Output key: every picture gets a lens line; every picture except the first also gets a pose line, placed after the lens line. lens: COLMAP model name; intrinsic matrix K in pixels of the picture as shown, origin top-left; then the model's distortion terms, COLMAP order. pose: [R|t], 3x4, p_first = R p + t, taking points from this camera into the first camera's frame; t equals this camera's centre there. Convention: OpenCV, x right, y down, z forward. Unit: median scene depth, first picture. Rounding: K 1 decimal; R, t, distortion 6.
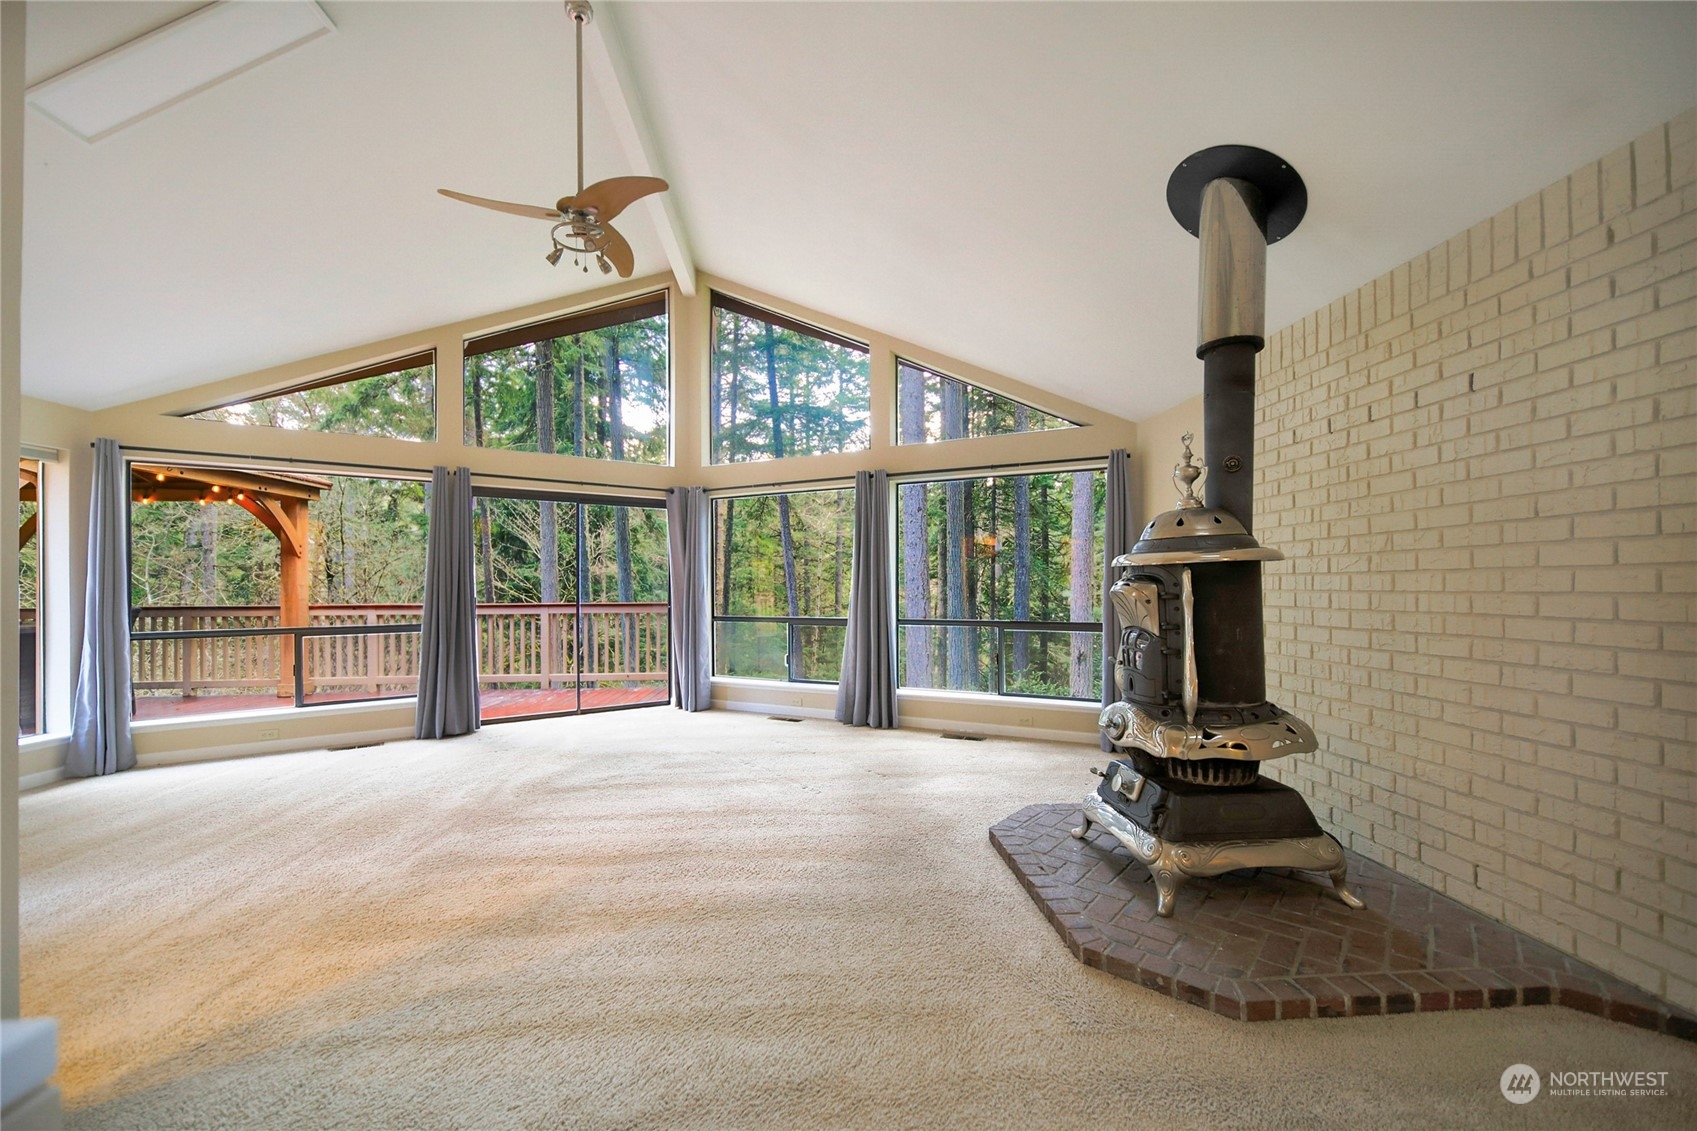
lens RADIAL K [[657.1, 0, 844.2], [0, 657.1, 582.1], [0, 0, 1]] dist [-0.000522, -0.000033]
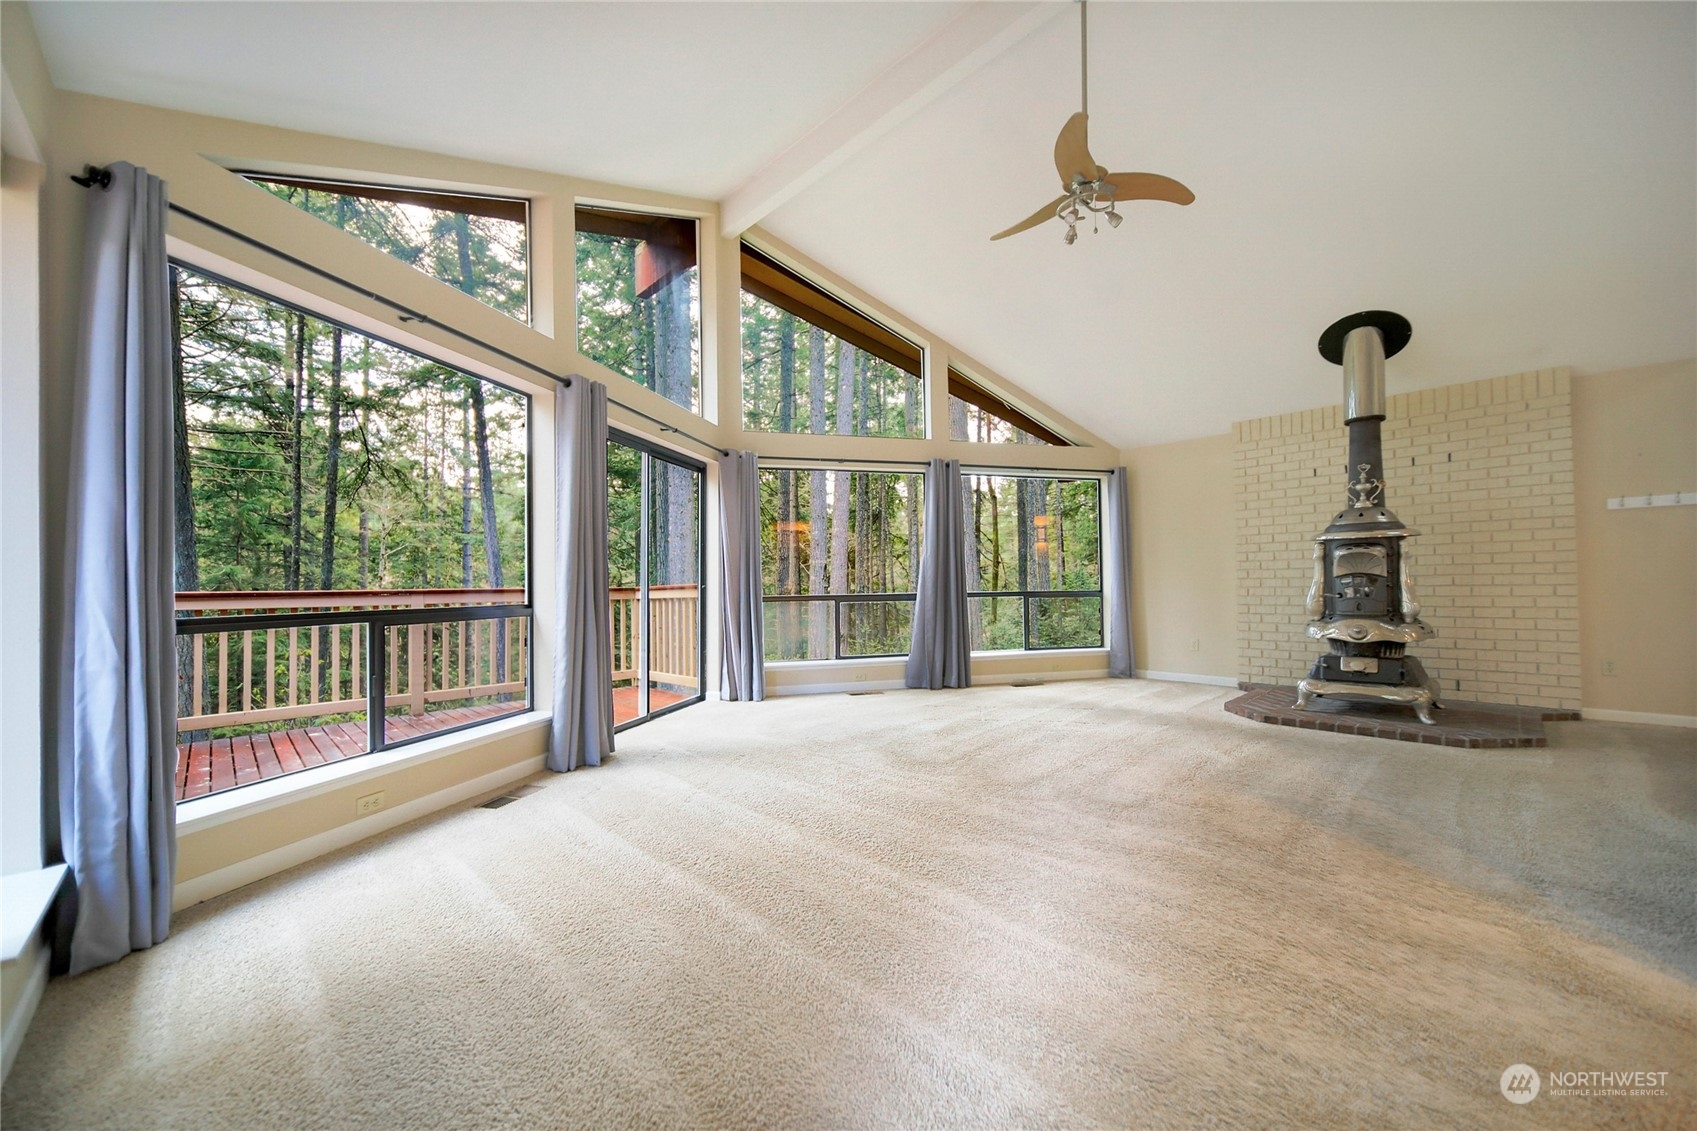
lens RADIAL K [[645.1, 0, 841.8], [0, 645.1, 581.0], [0, 0, 1]] dist [0.012215, 0.000100]
pose [[0.759079, 0.002518, 0.650994, -1.475891], [0.005124, 0.999938, -0.009842, 0.085836], [-0.650979, 0.010806, 0.759019, 0.511944]]
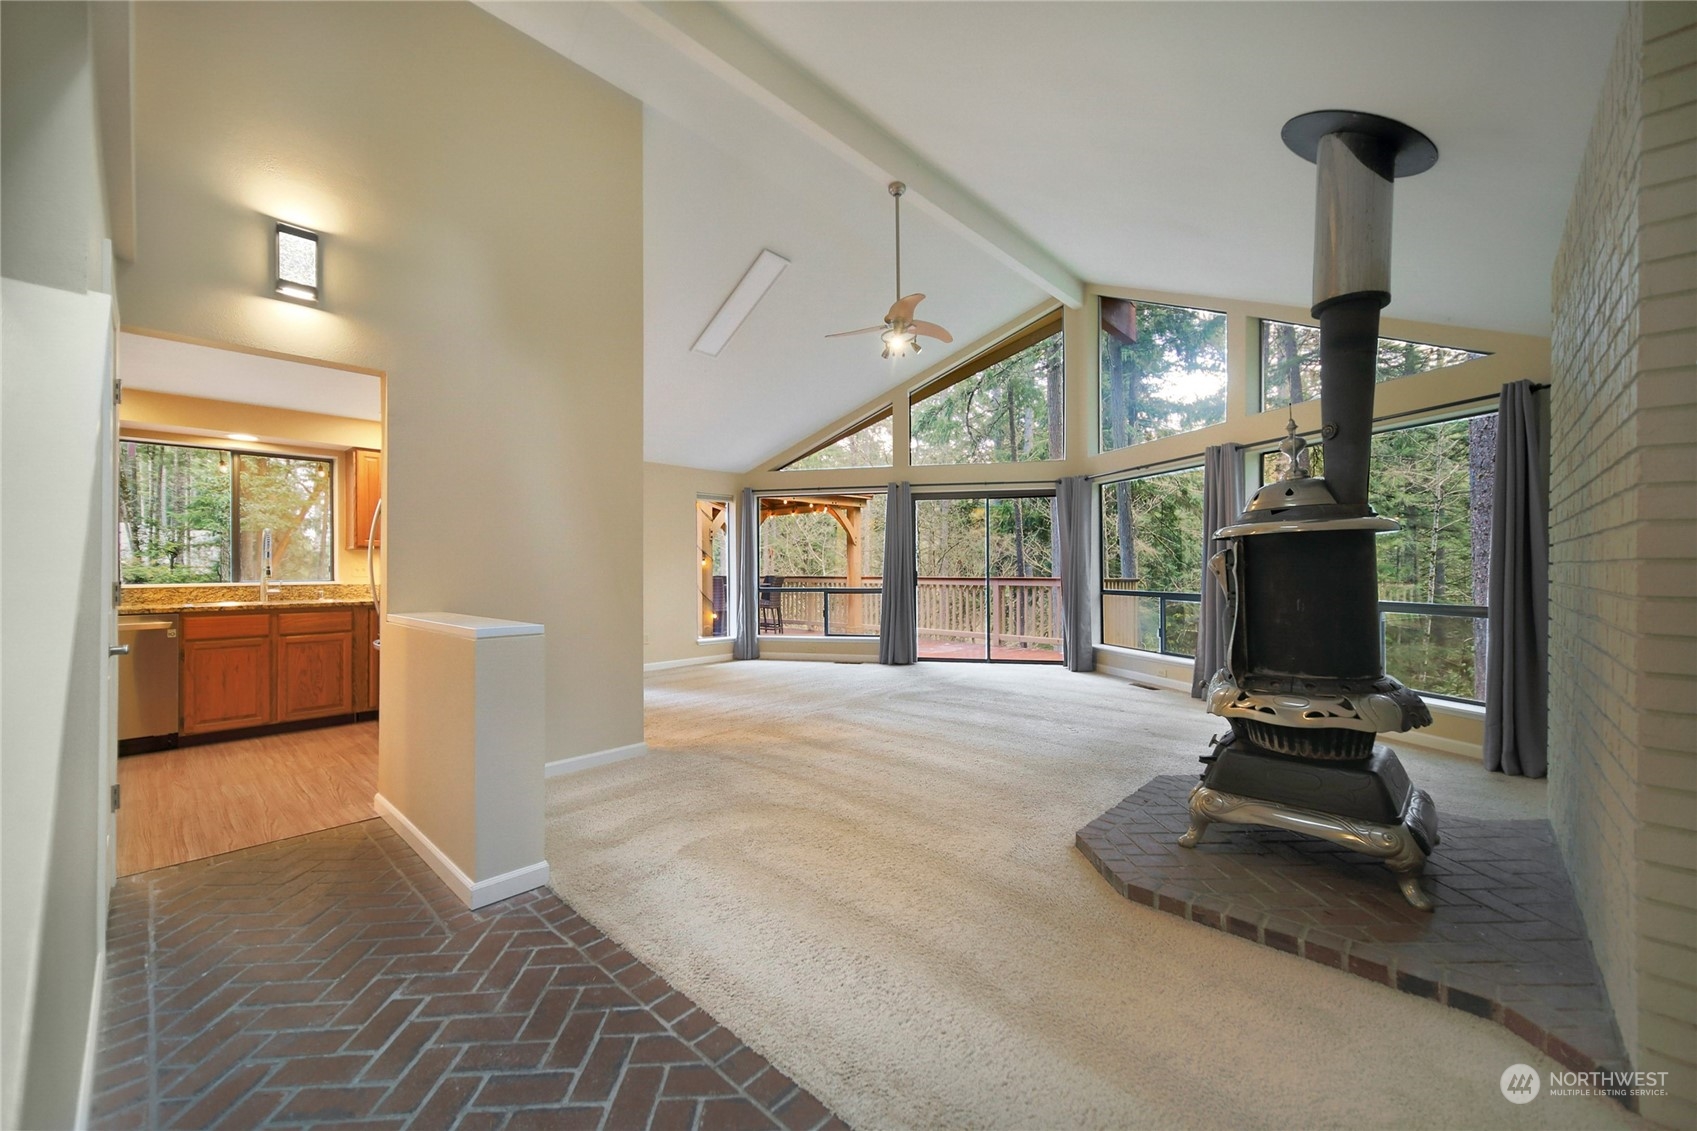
lens RADIAL K [[651.2, 0, 848.5], [0, 651.2, 565.5], [0, 0, 1]] dist [0.001108, 0.000198]
pose [[0.685221, 0.000031, -0.728335, 0.694439], [0.004223, 0.999983, 0.004016, 0.009691], [0.728323, -0.005827, 0.685209, -0.151902]]
